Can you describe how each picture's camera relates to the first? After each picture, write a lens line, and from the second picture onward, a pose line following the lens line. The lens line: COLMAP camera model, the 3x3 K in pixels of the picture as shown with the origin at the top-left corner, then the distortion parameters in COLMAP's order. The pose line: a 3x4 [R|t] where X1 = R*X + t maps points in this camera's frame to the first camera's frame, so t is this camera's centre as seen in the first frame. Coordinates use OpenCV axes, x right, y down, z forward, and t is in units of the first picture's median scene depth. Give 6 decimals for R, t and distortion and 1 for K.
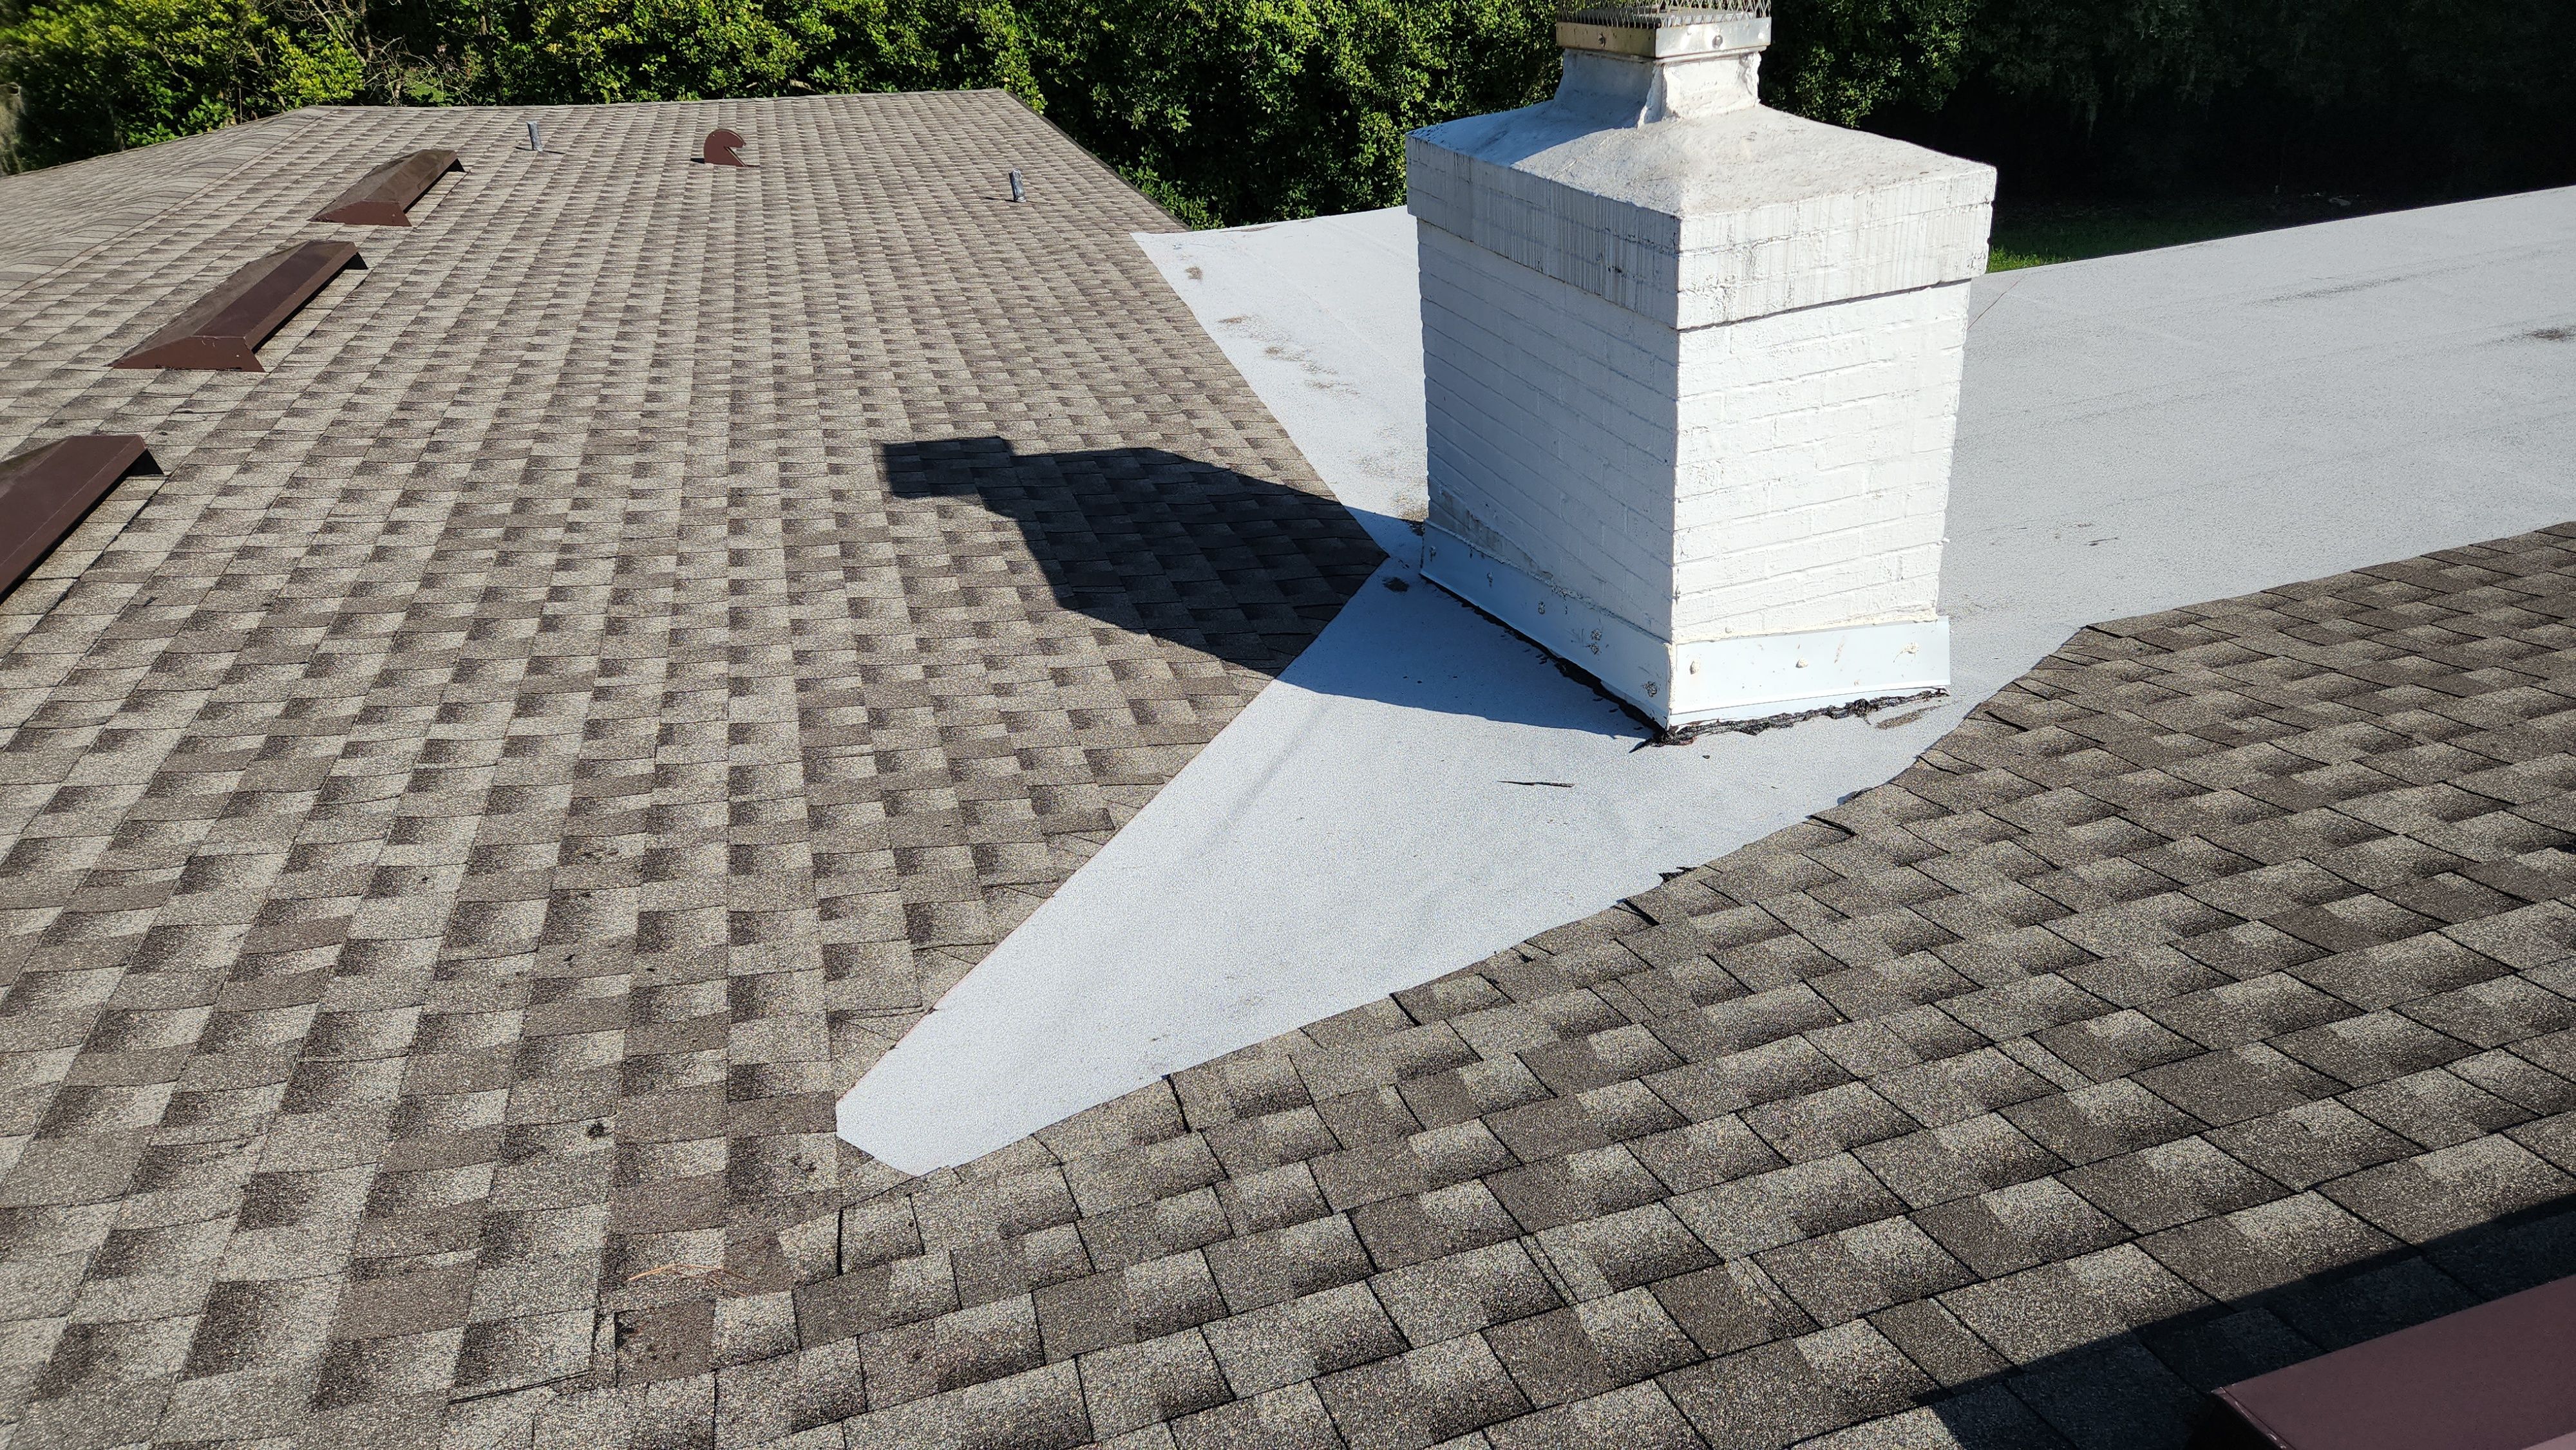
lens RADIAL K [[1707.3, 0, 1312.2], [0, 1707.3, 728.5], [0, 0, 1]] dist [0.084187, -0.071251]
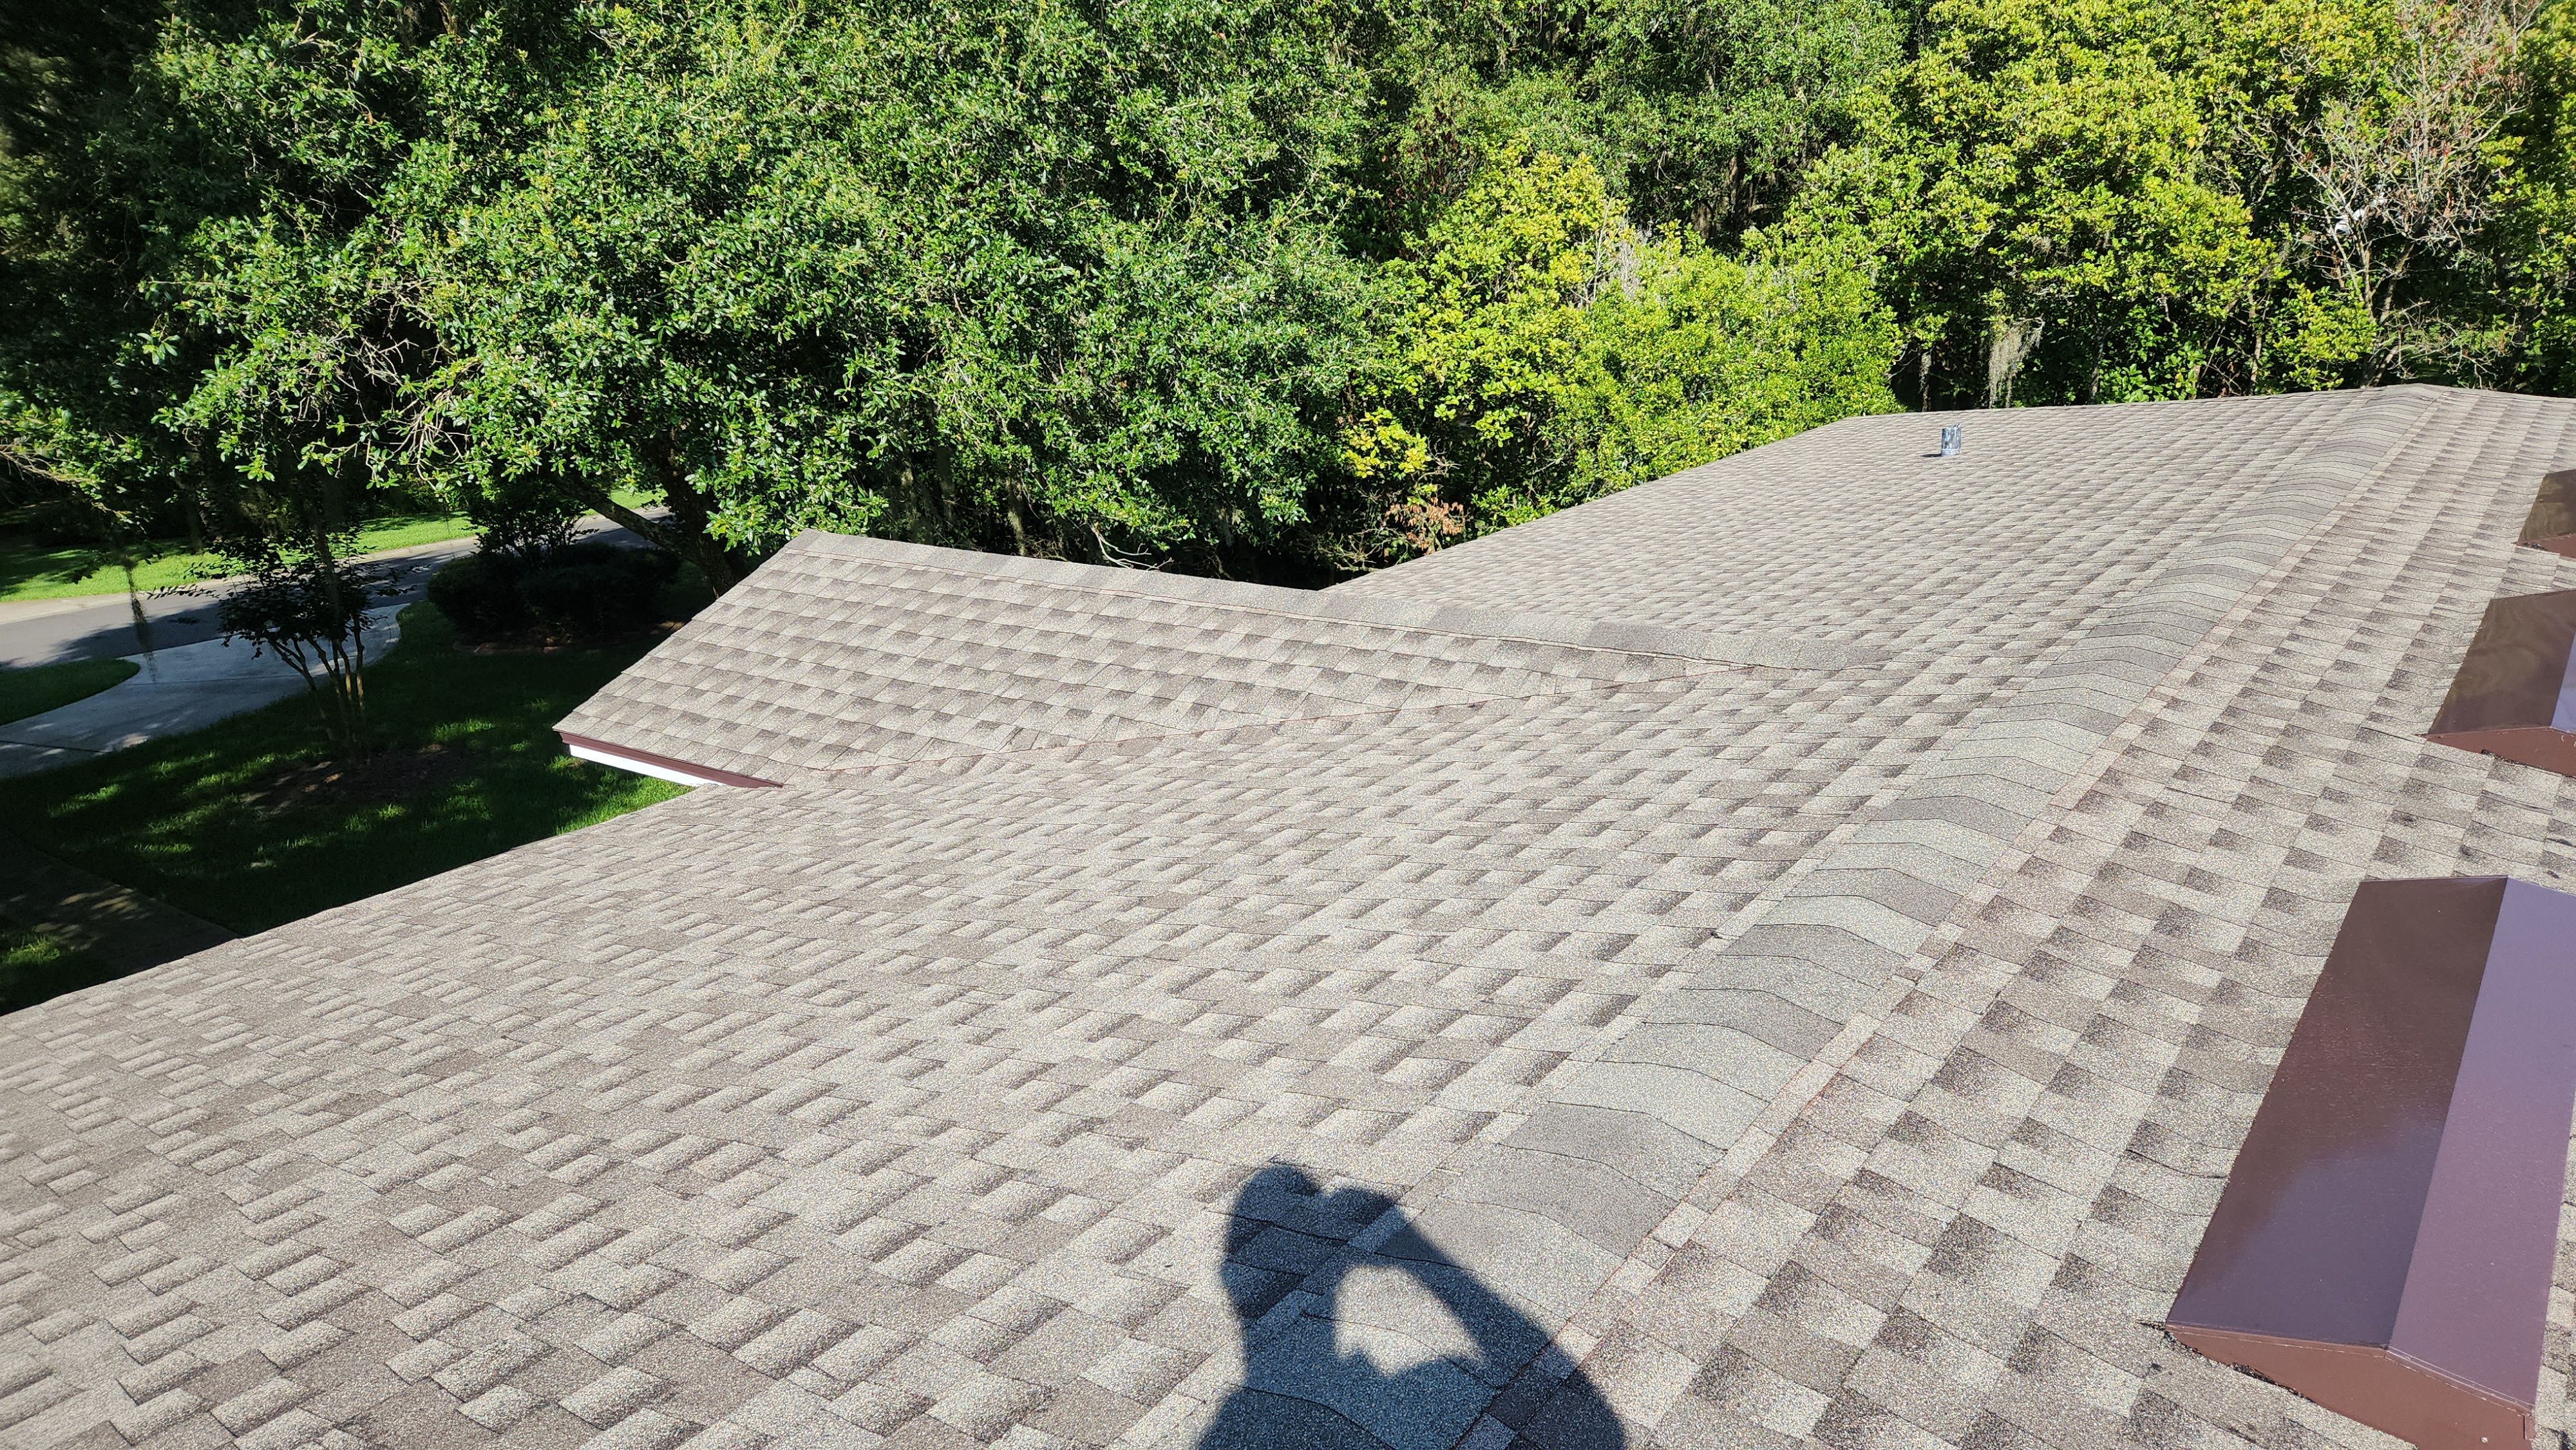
lens RADIAL K [[1707.3, 0, 1312.2], [0, 1707.3, 728.5], [0, 0, 1]] dist [0.084187, -0.071251]
pose [[0.613219, 0.271636, -0.741739, -0.151773], [-0.358957, 0.932285, 0.044655, -0.024309], [0.703642, 0.238869, 0.669201, 0.043789]]
